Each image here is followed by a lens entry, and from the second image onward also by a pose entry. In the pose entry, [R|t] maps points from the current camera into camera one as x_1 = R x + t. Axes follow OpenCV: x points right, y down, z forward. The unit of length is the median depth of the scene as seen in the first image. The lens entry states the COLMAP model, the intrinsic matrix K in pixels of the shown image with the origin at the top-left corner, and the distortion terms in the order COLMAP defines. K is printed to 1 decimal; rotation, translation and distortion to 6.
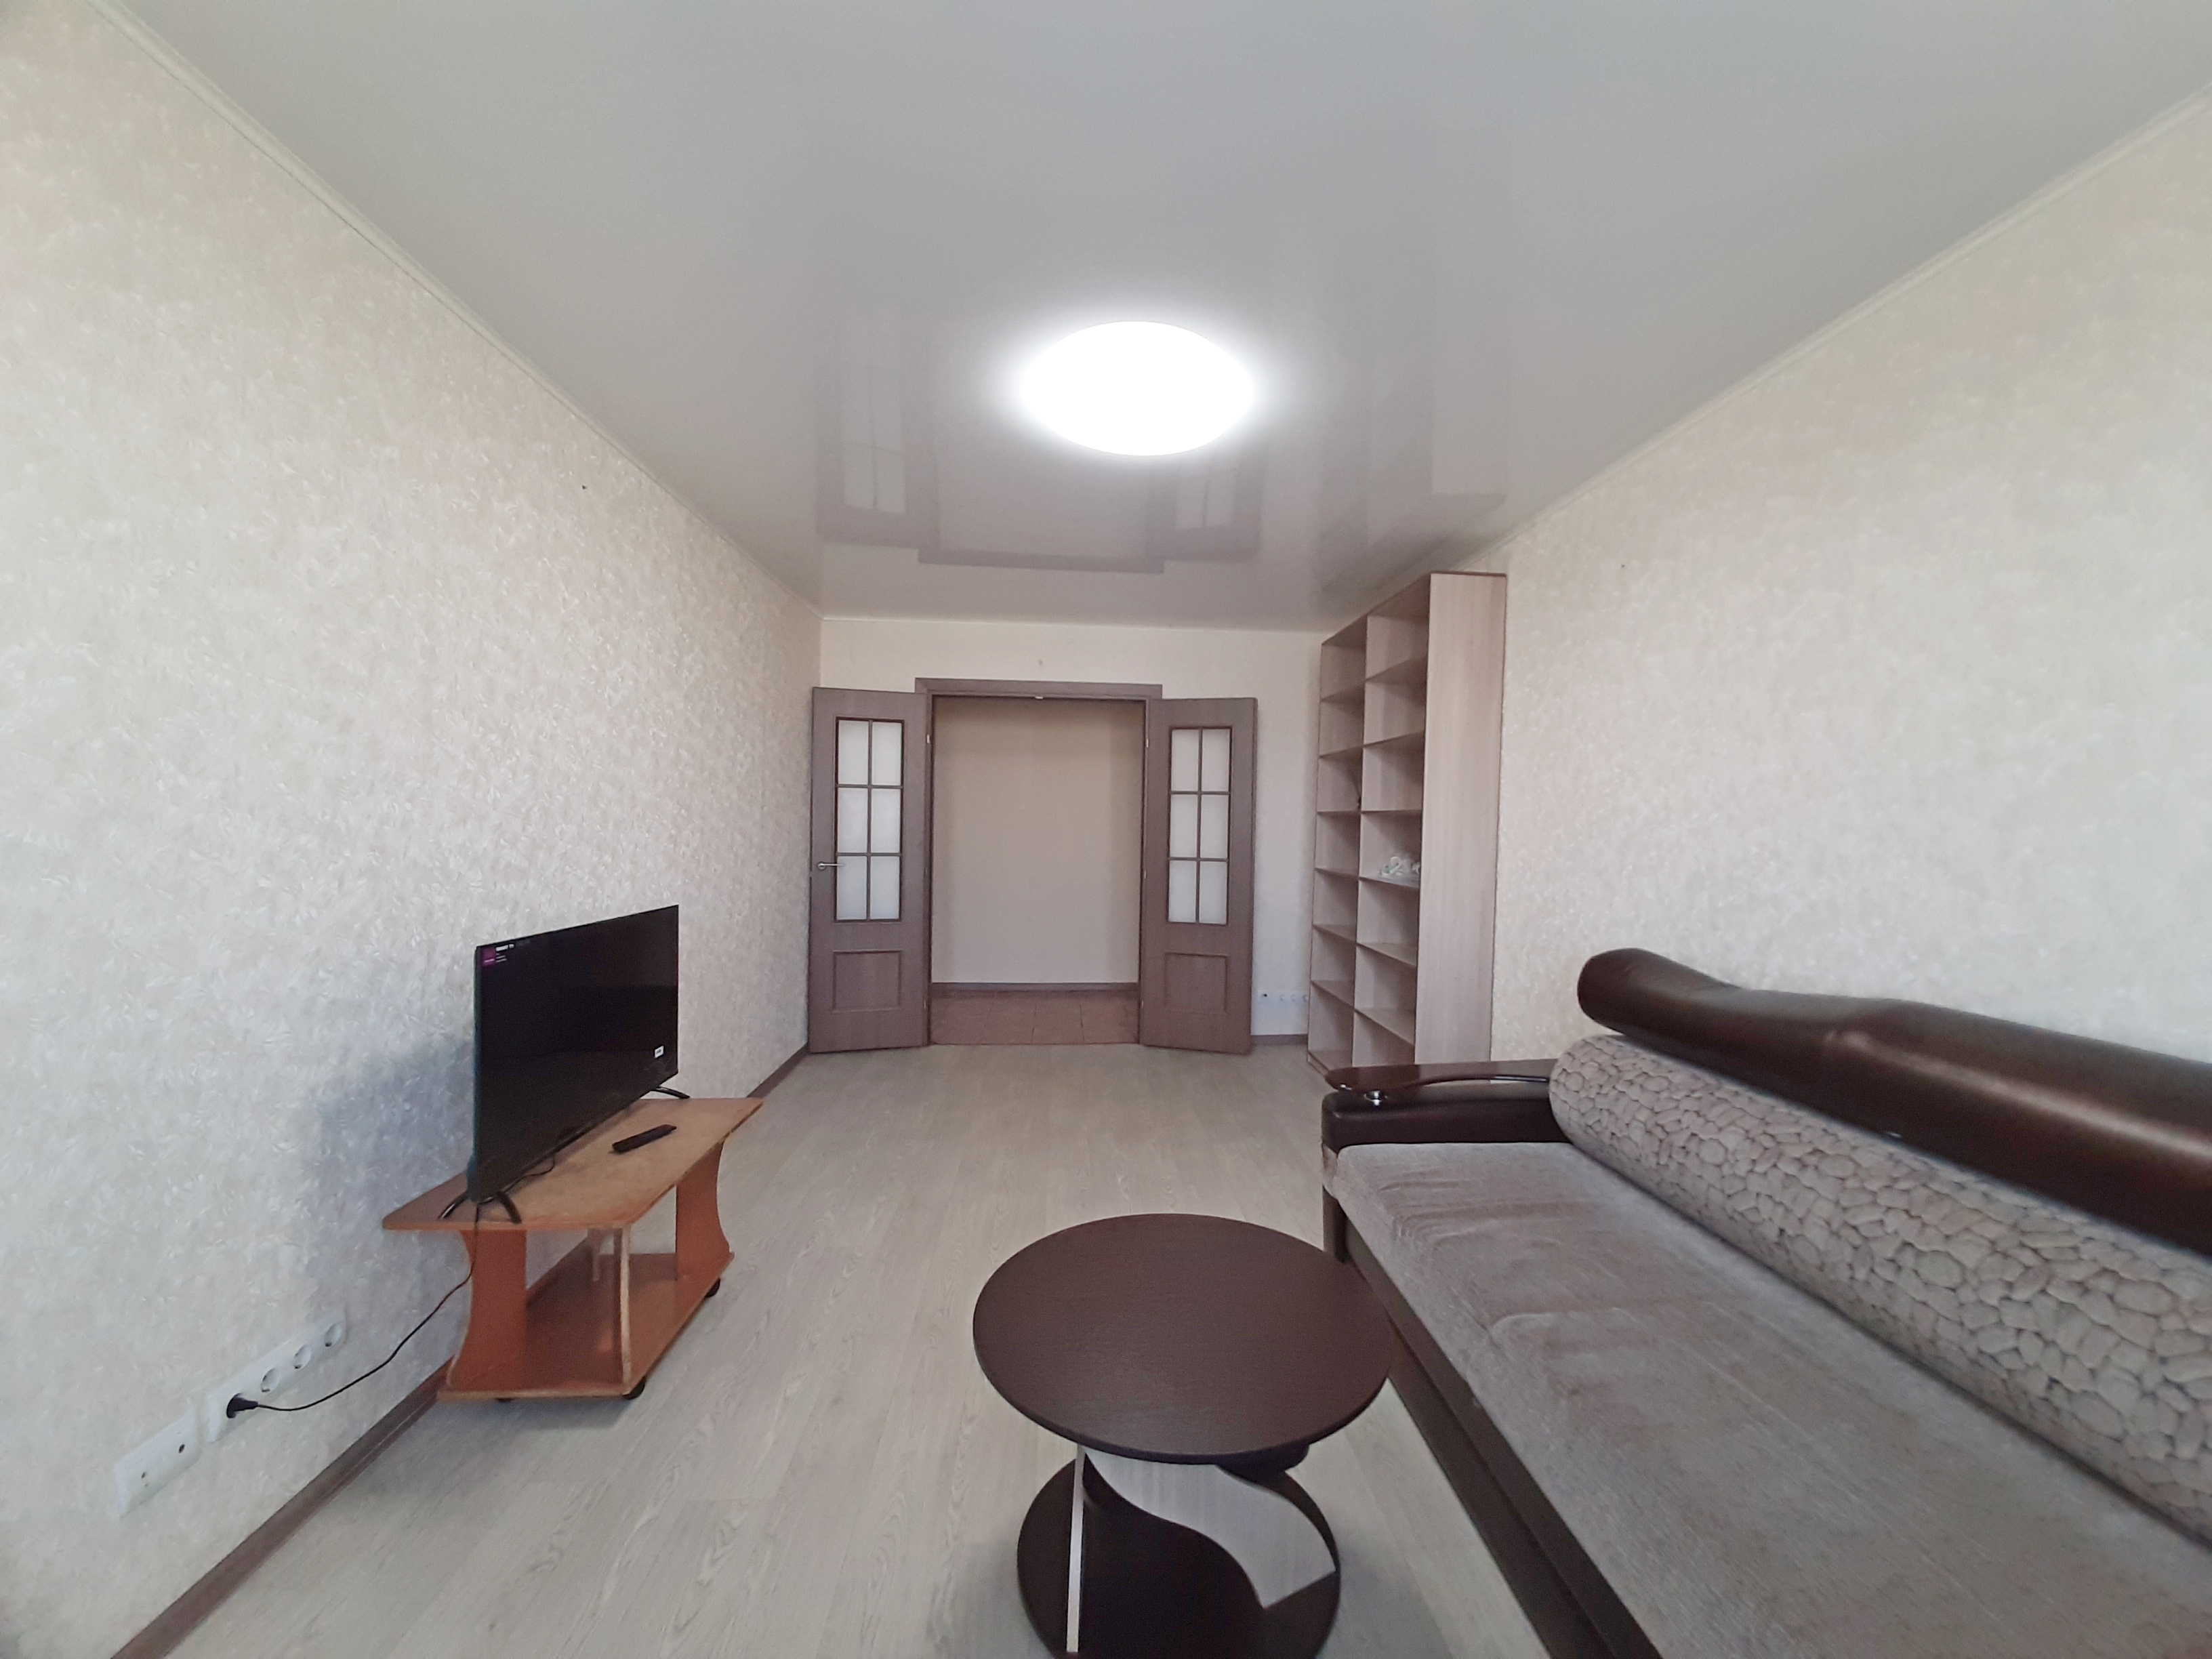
lens RADIAL K [[861.9, 0, 1131.1], [0, 861.9, 831.3], [0, 0, 1]] dist [0.000427, -0.005518]
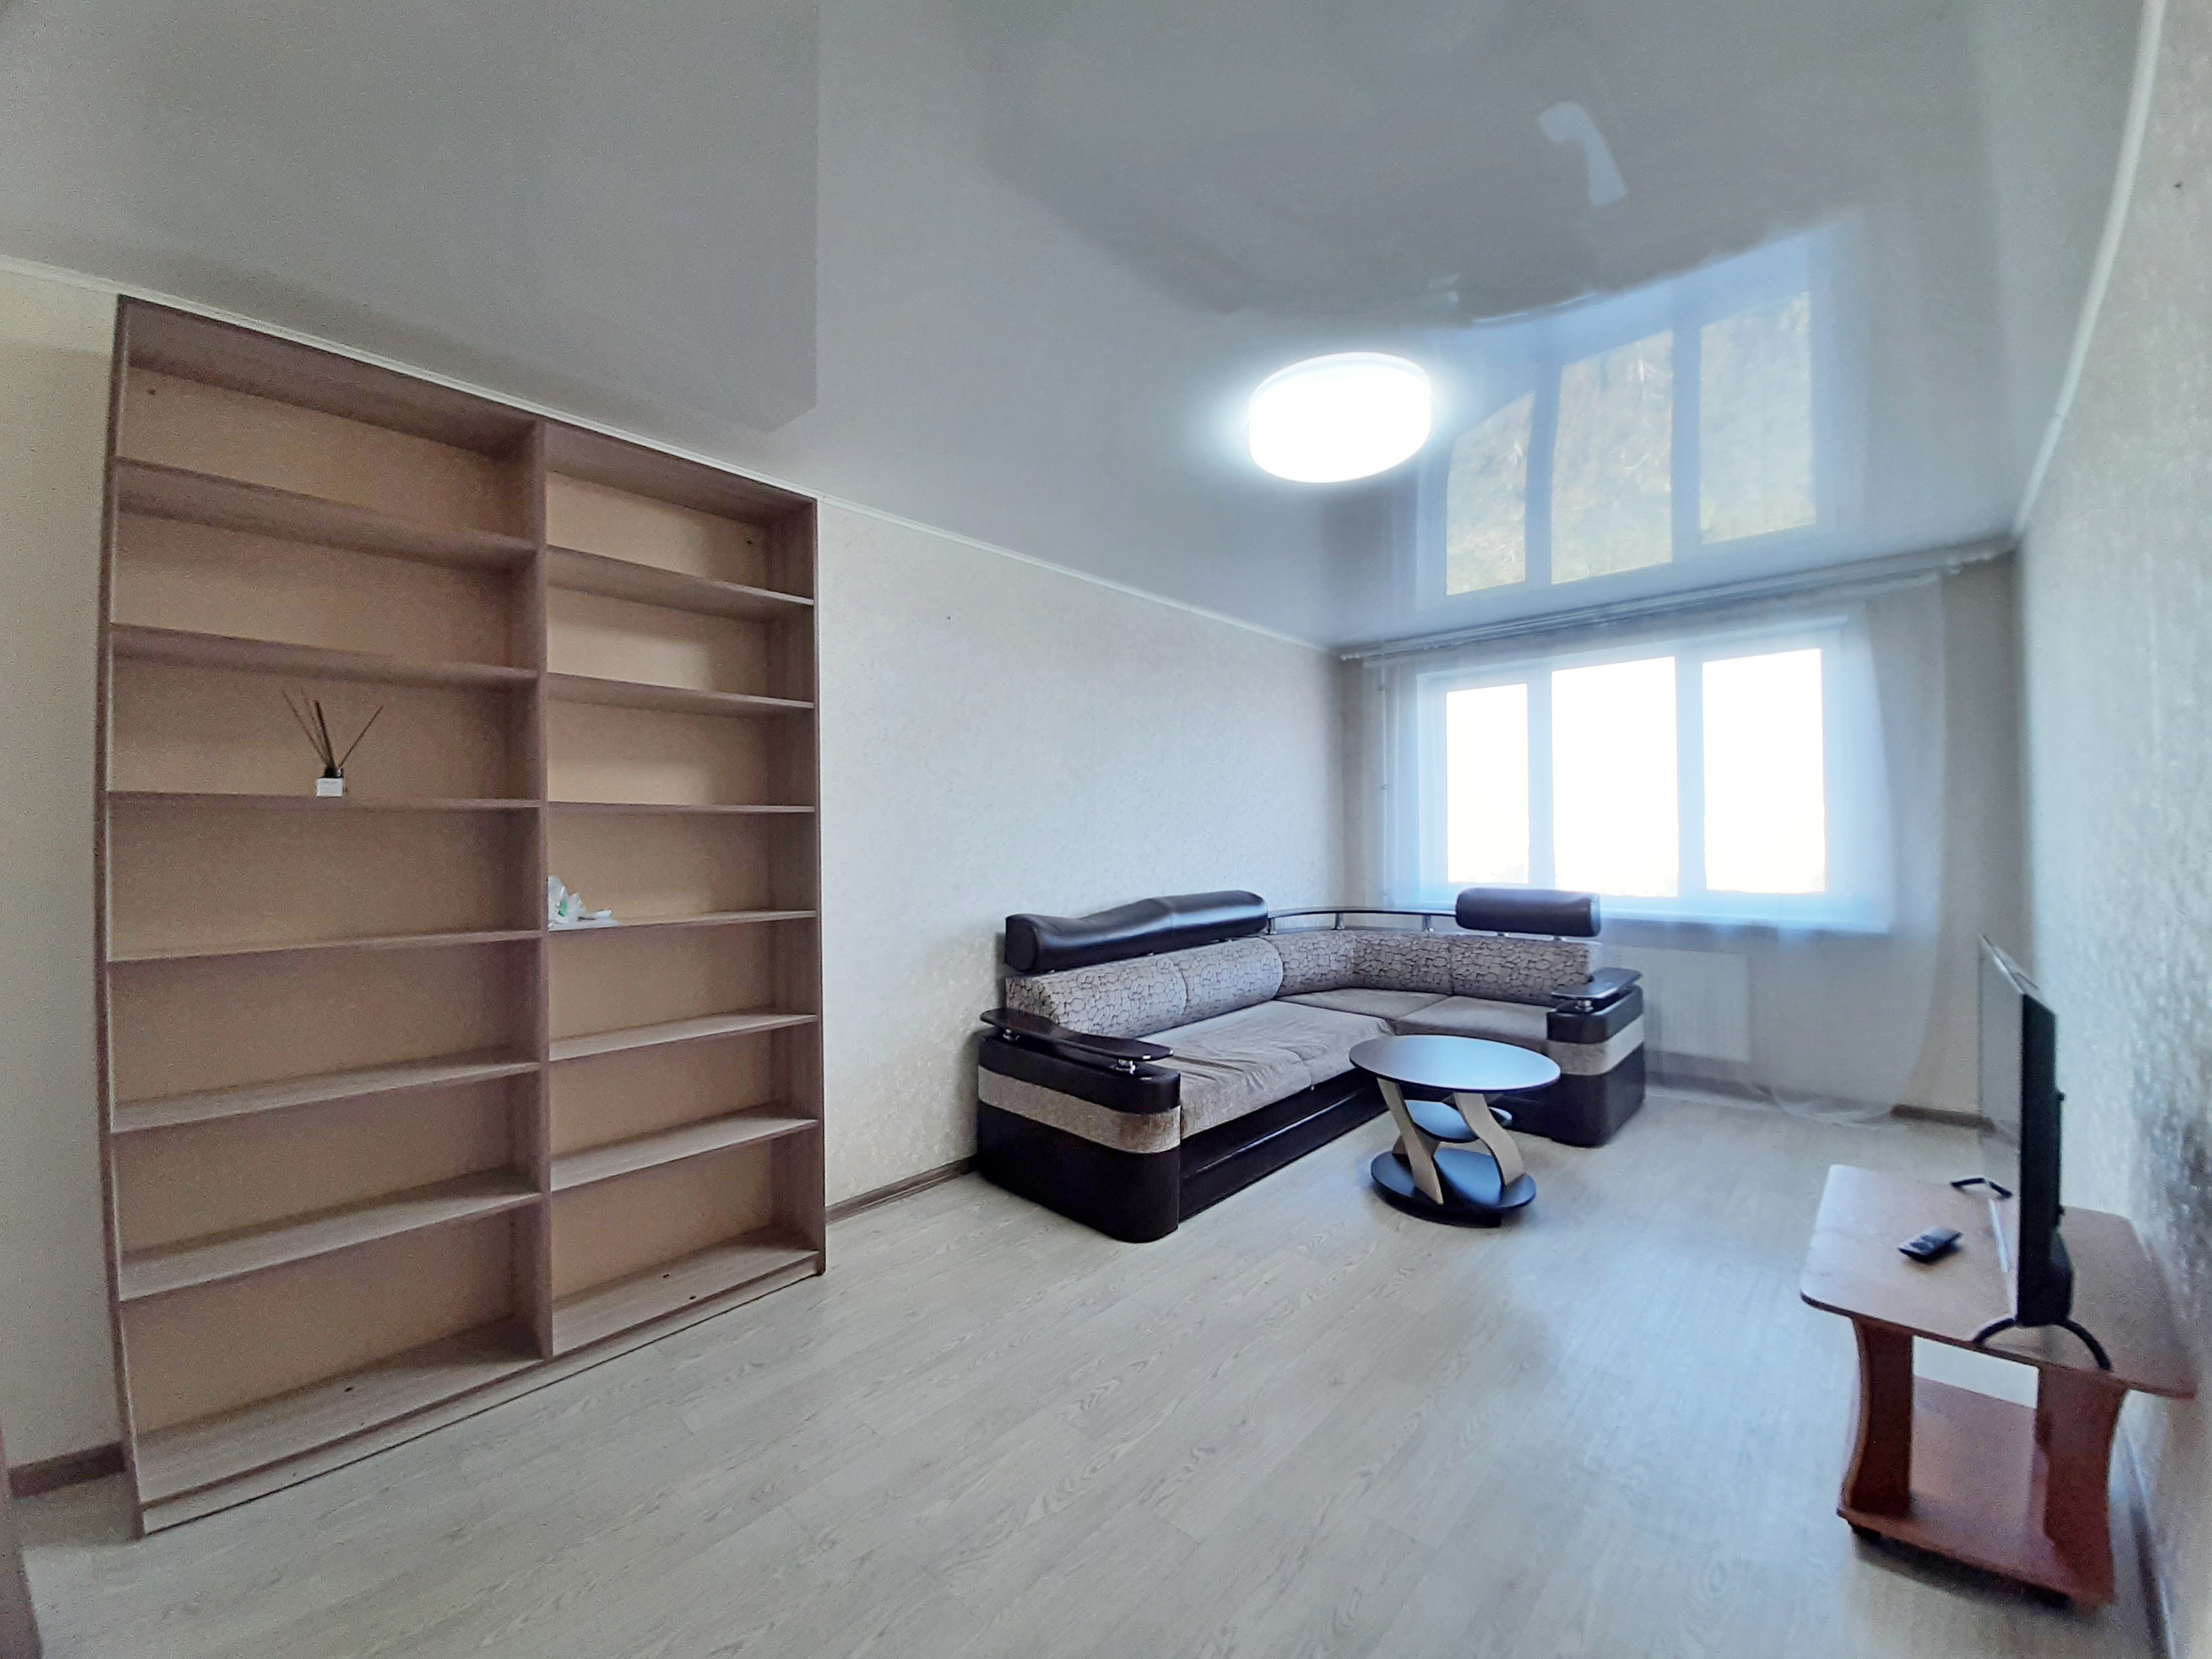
lens RADIAL K [[861.9, 0, 1131.1], [0, 861.9, 831.3], [0, 0, 1]] dist [0.000427, -0.005518]
pose [[-0.682420, -0.015281, 0.730801, -0.500681], [0.002479, 0.999727, 0.023220, -0.027812], [-0.730956, 0.017657, -0.682196, 1.609999]]
